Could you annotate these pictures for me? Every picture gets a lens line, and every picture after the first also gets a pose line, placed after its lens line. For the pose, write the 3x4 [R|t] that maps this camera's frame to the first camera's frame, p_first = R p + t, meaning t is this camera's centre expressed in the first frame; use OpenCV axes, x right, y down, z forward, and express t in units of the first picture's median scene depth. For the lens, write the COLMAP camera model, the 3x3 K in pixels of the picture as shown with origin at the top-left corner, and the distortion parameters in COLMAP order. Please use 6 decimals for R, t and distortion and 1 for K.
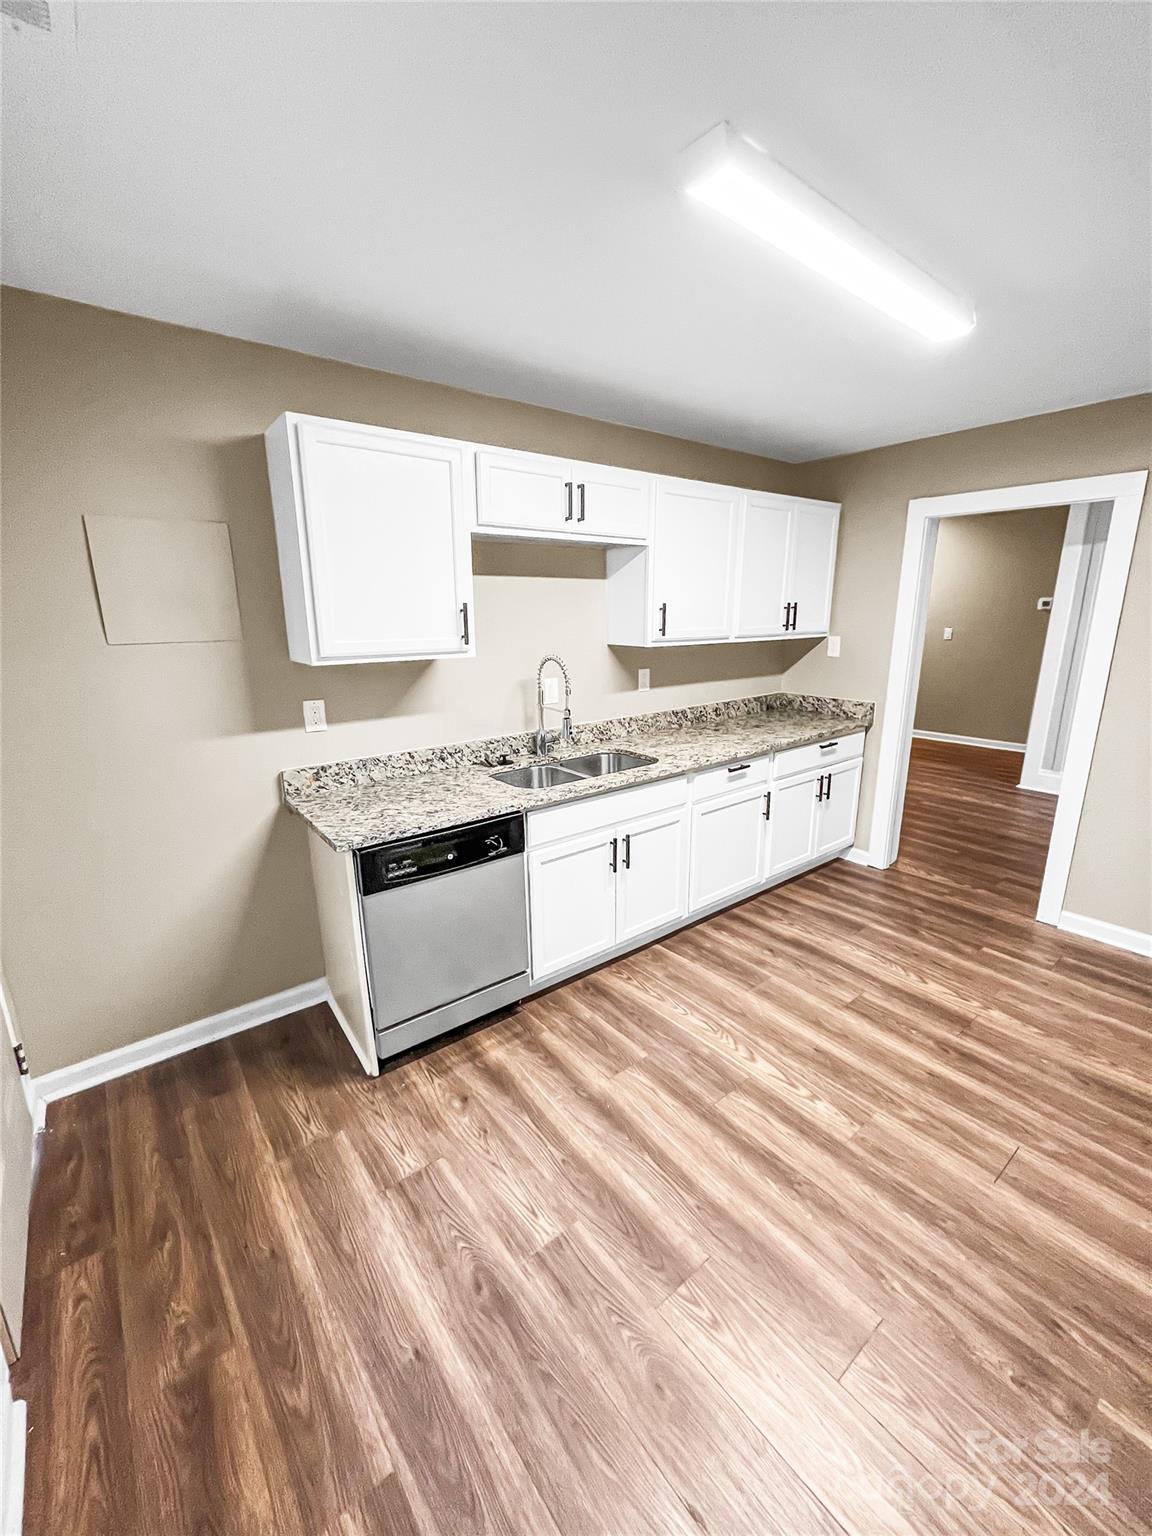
lens RADIAL K [[619.6, 0, 579.3], [0, 619.6, 771.1], [0, 0, 1]] dist [-0.003495, -0.000528]
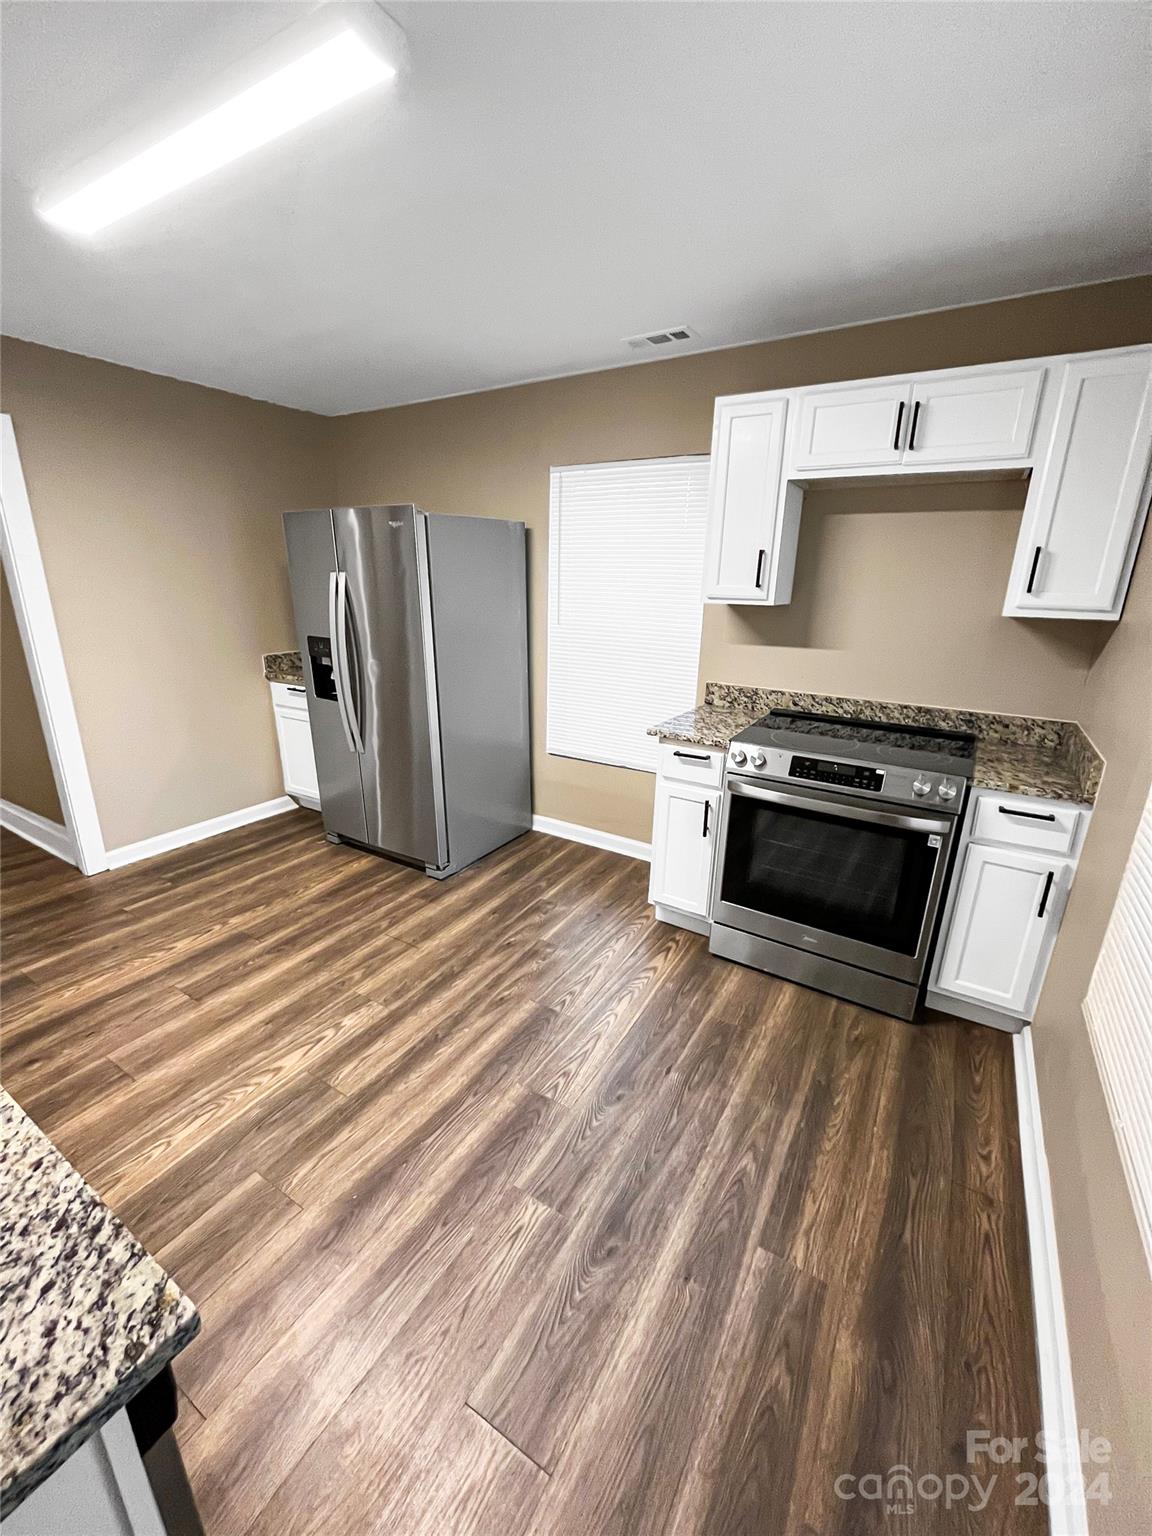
lens RADIAL K [[625.5, 0, 578.0], [0, 625.5, 765.6], [0, 0, 1]] dist [-0.002835, -0.000267]
pose [[-0.347945, -0.268637, 0.898203, -0.647888], [0.220805, 0.907635, 0.356993, -0.173928], [-0.911142, 0.322542, -0.256490, 0.829333]]
